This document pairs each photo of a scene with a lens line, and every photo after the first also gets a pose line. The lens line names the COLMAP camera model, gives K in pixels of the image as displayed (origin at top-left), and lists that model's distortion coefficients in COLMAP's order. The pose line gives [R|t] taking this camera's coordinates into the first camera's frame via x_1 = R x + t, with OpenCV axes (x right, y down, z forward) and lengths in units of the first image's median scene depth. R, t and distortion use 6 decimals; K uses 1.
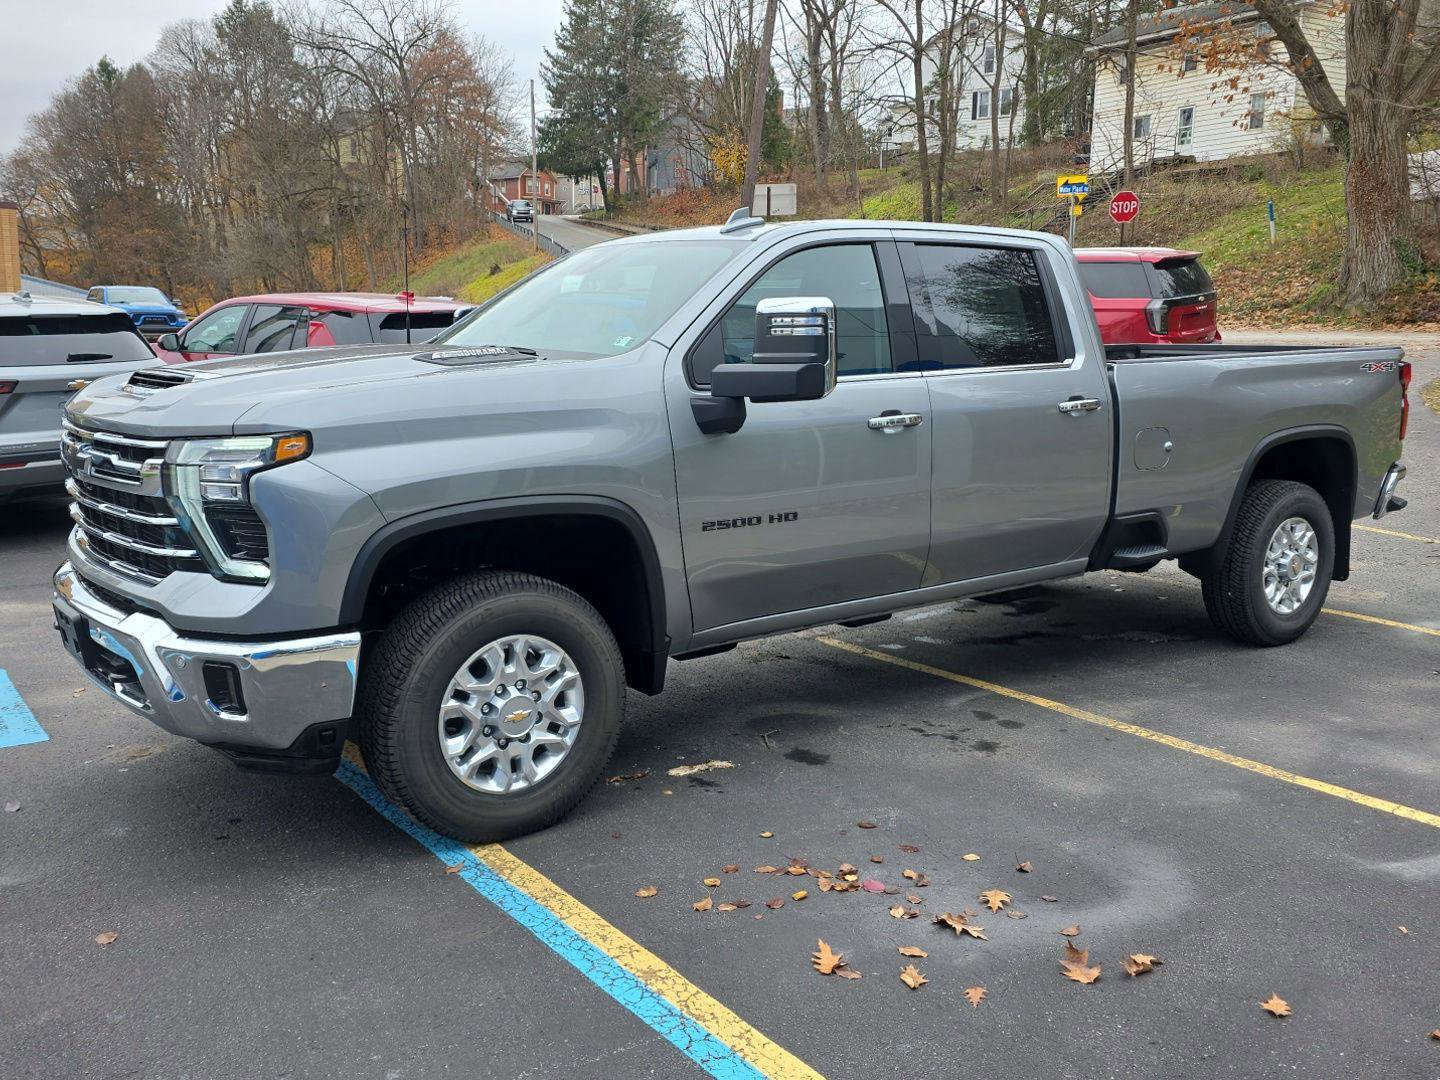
lens RADIAL K [[1279.2, 0, 729.2], [0, 1279.2, 544.1], [0, 0, 1]] dist [0.093382, -0.111116]
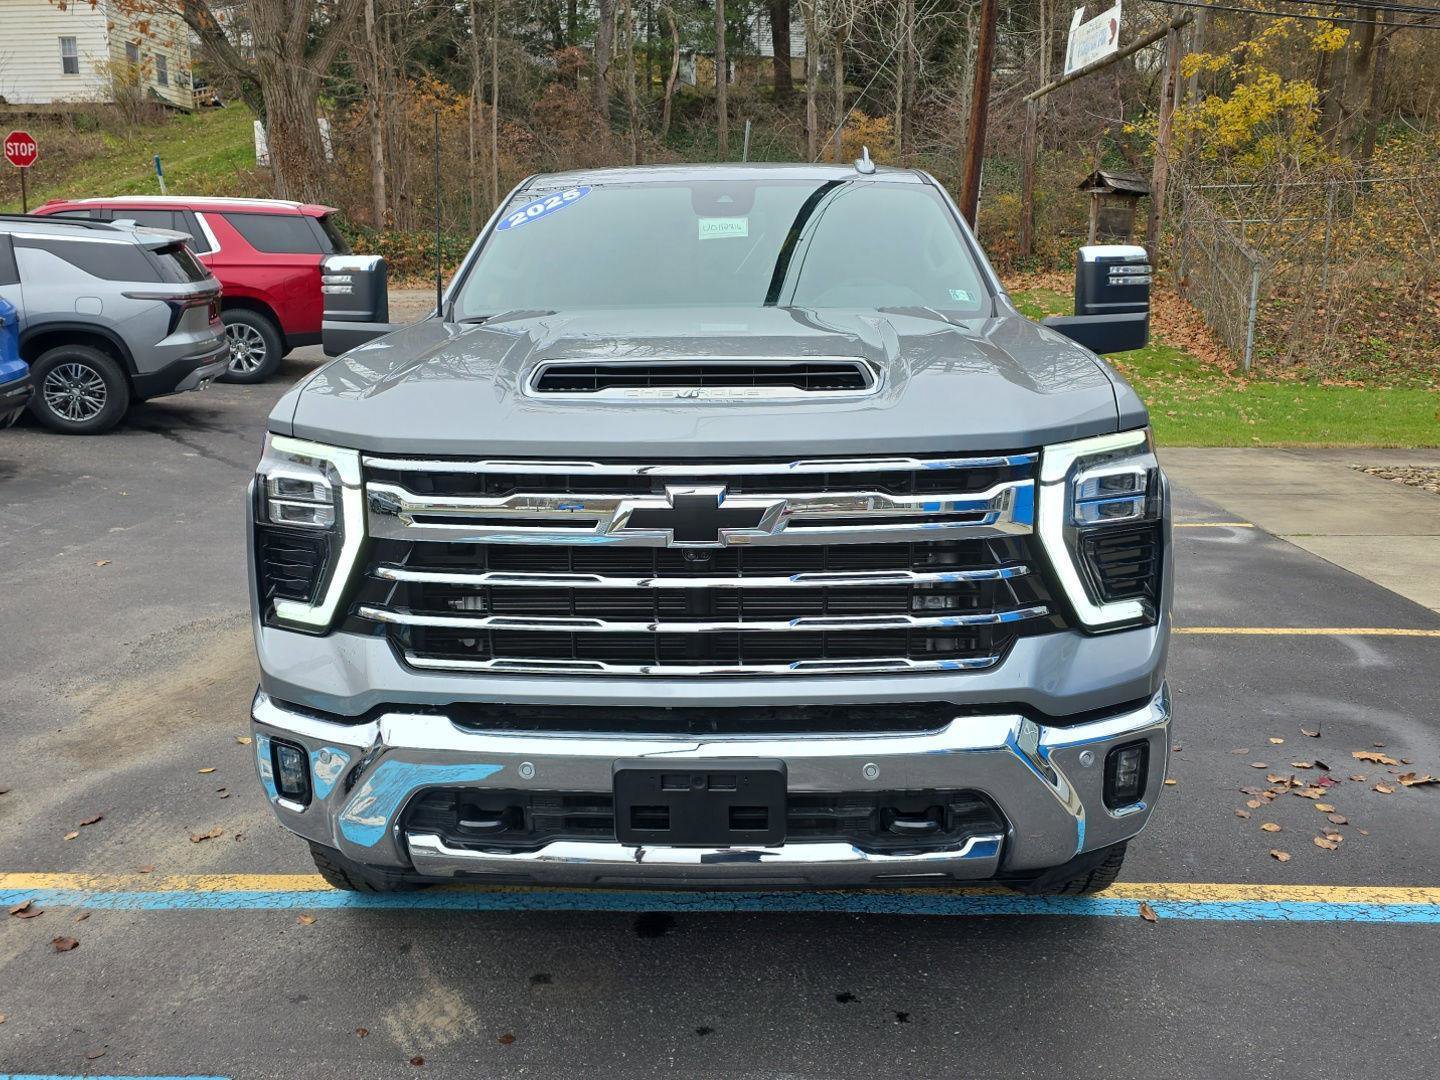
lens RADIAL K [[1279.2, 0, 712.6], [0, 1279.2, 543.9], [0, 0, 1]] dist [0.093382, -0.111116]
pose [[0.626878, -0.164044, 0.761652, -0.150930], [0.140831, 0.985338, 0.096310, -0.017156], [-0.766284, 0.046890, 0.640789, 0.098654]]
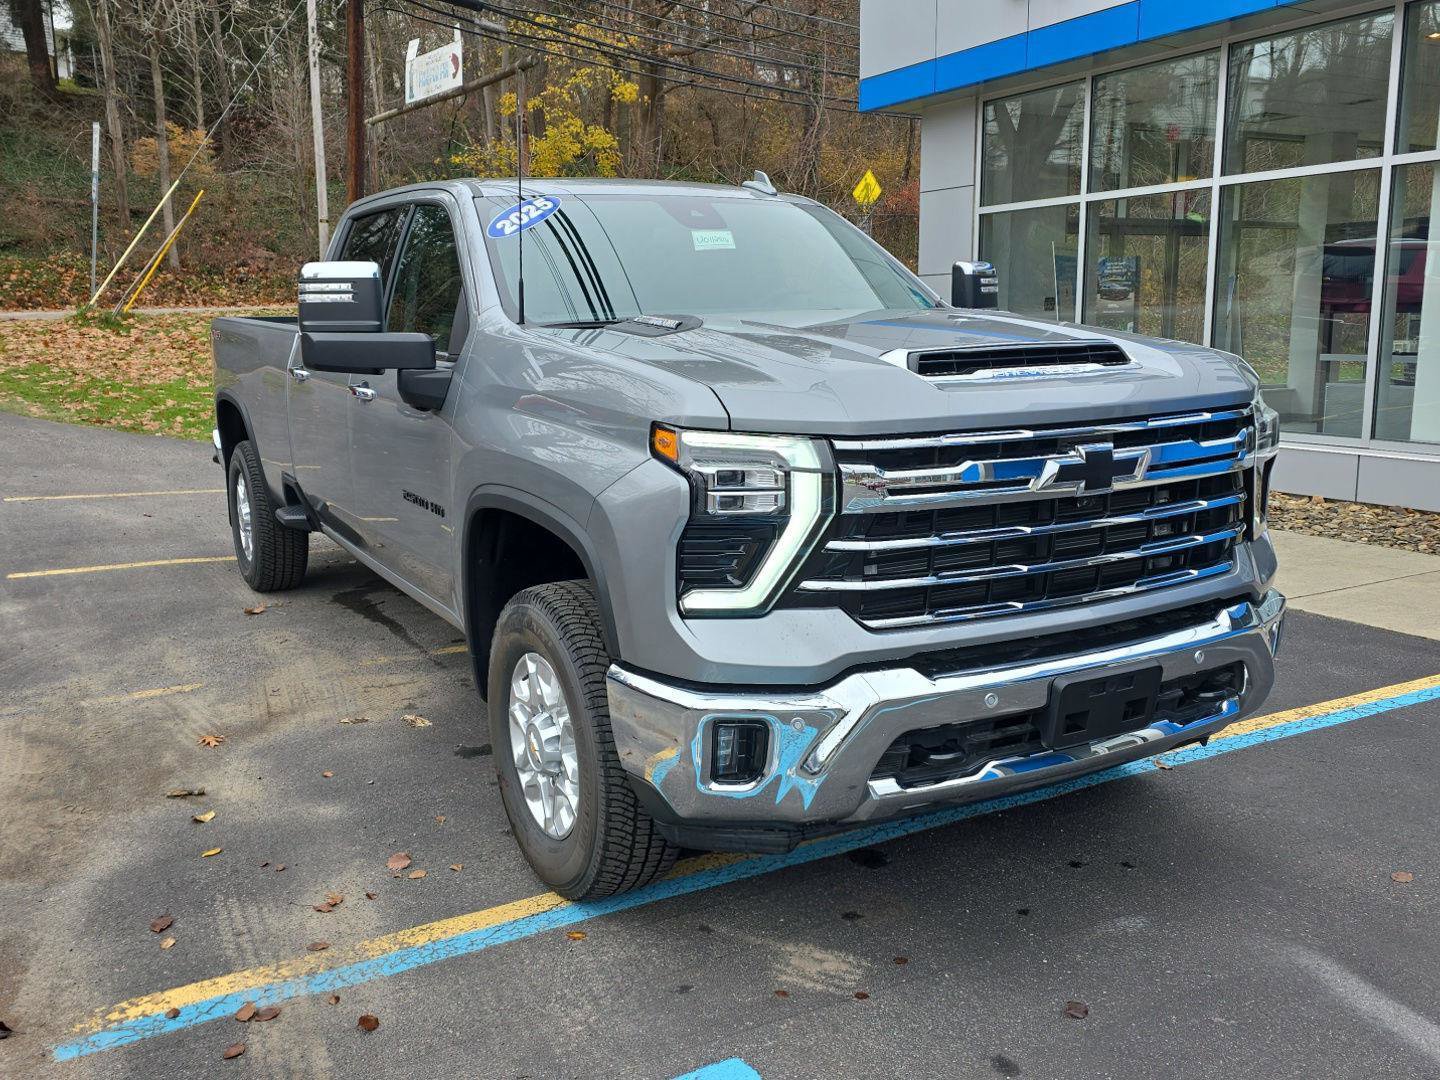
lens RADIAL K [[1279.2, 0, 729.2], [0, 1279.2, 558.6], [0, 0, 1]] dist [0.093382, -0.111116]
pose [[0.120531, -0.200292, 0.972294, -0.197783], [0.179233, 0.967729, 0.177133, -0.028825], [-0.976395, 0.152917, 0.152540, 0.175337]]
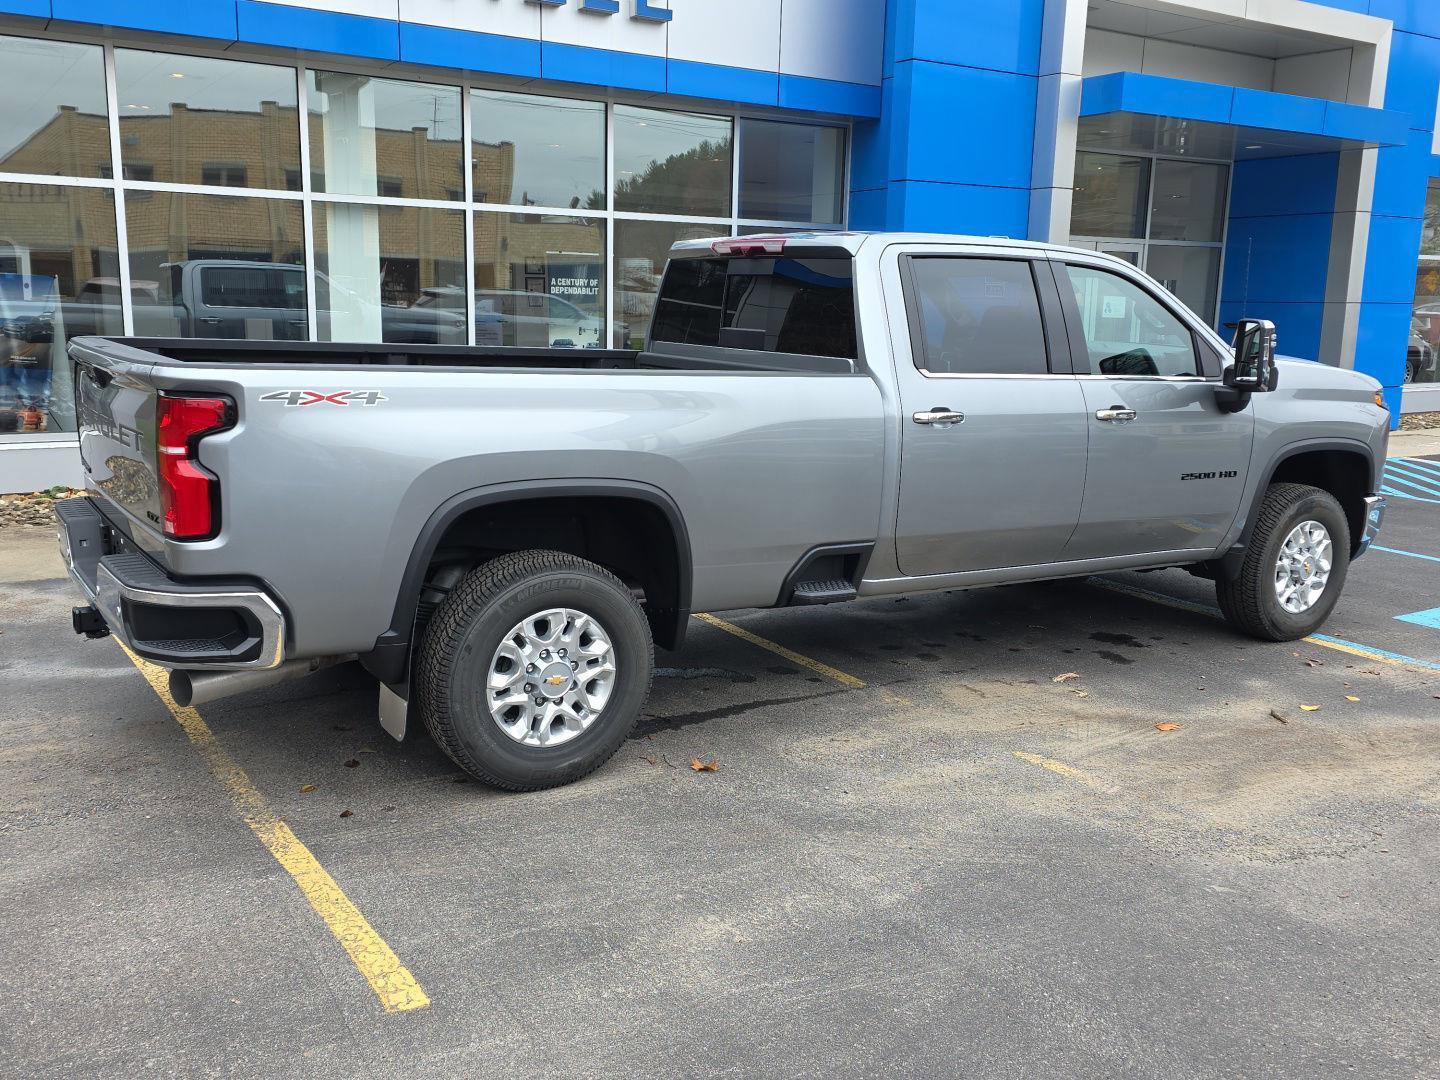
lens RADIAL K [[1279.2, 0, 692.2], [0, 1279.2, 534.8], [0, 0, 1]] dist [0.093382, -0.111116]
pose [[-0.996951, -0.044643, 0.063999, 0.036806], [-0.019727, 0.937725, 0.346817, -0.086568], [-0.075497, 0.344497, -0.935747, 0.477599]]
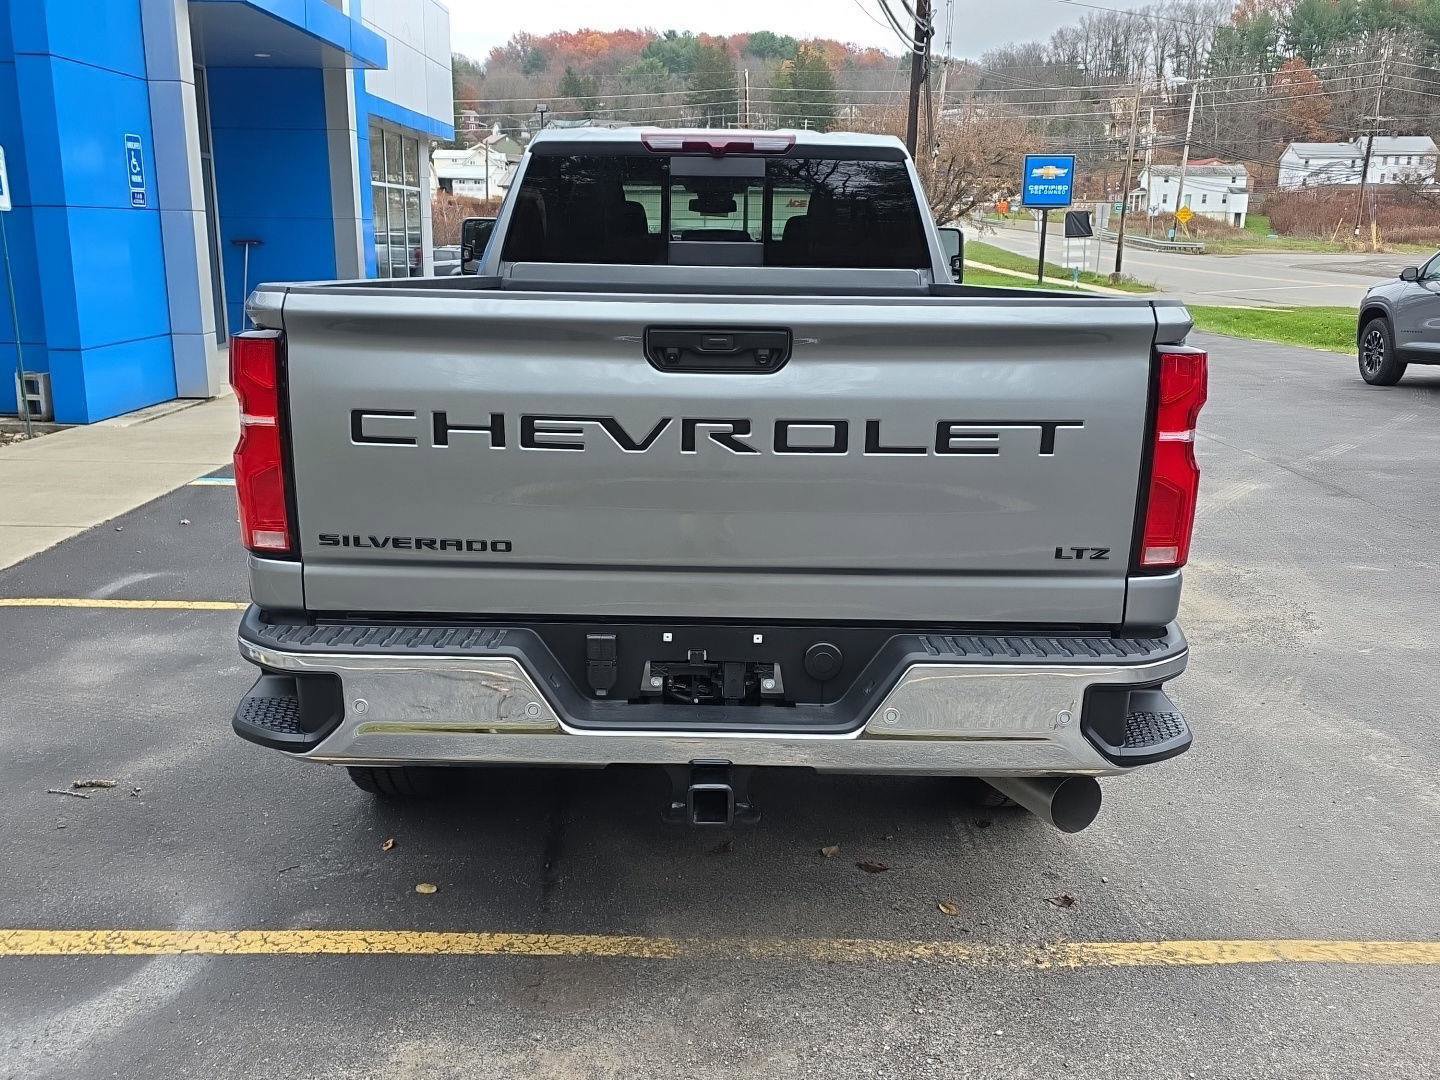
lens RADIAL K [[1279.2, 0, 699.9], [0, 1279.2, 544.0], [0, 0, 1]] dist [0.093382, -0.111116]
pose [[-0.601311, 0.169902, -0.780743, 0.205168], [-0.150464, 0.935571, 0.319479, -0.060542], [0.784720, 0.309580, -0.537005, 0.364823]]
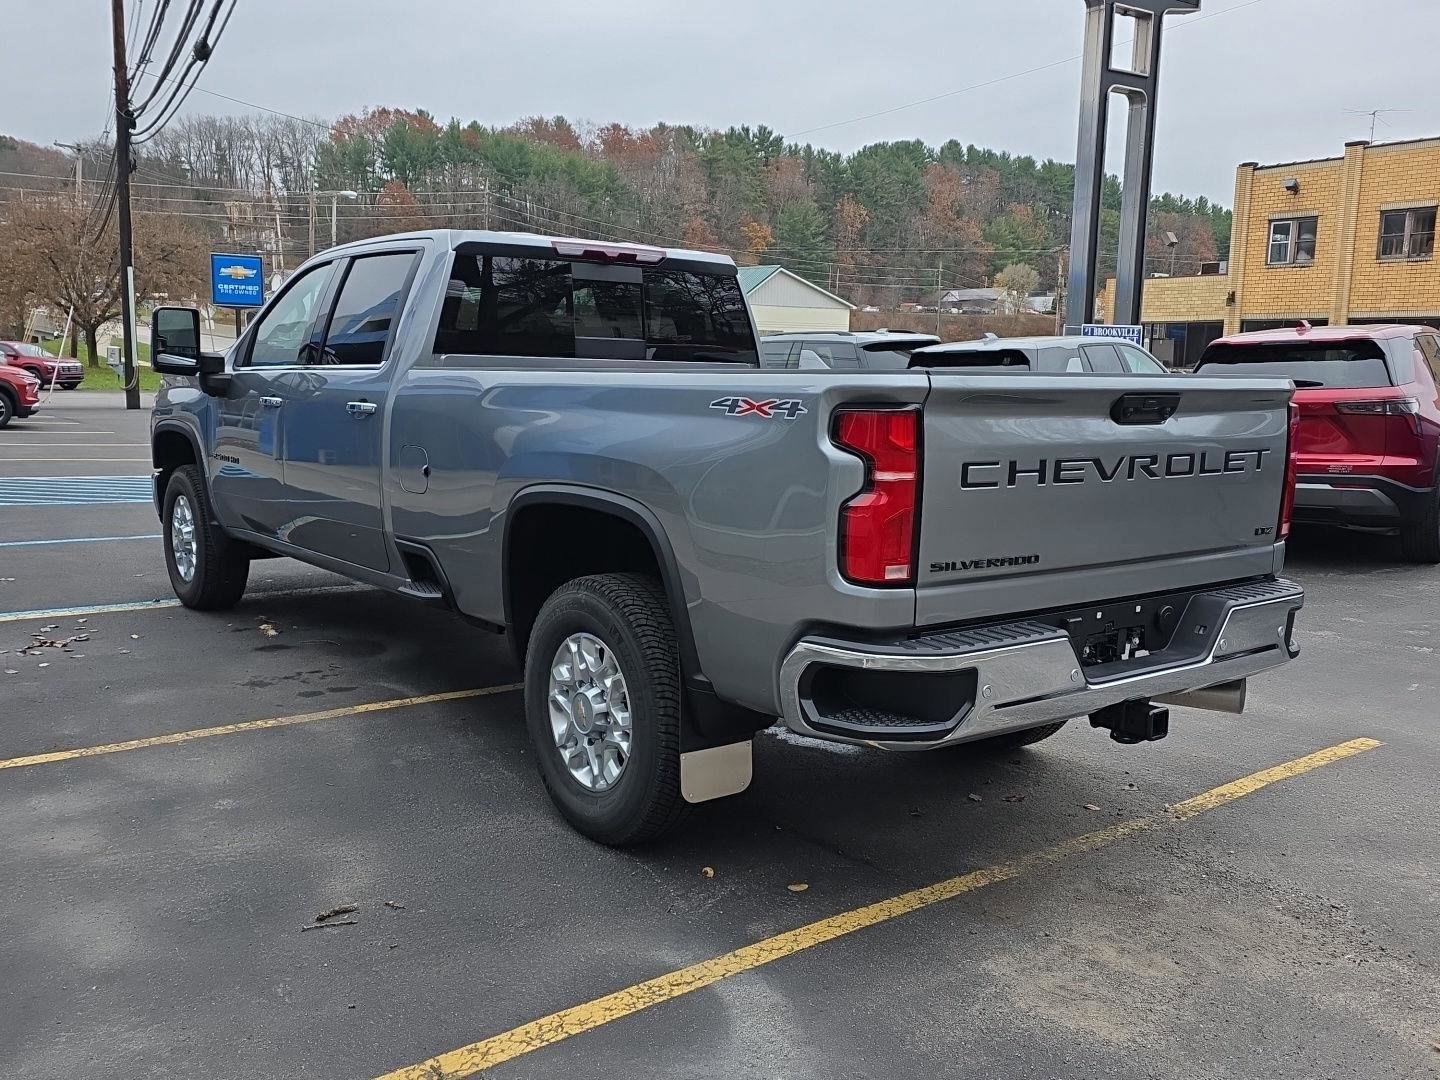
lens RADIAL K [[1279.2, 0, 728.9], [0, 1279.2, 547.8], [0, 0, 1]] dist [0.093382, -0.111116]
pose [[0.023344, 0.141201, -0.989706, 0.267180], [-0.188952, 0.972756, 0.134326, -0.039941], [0.981709, 0.183871, 0.049388, 0.263841]]
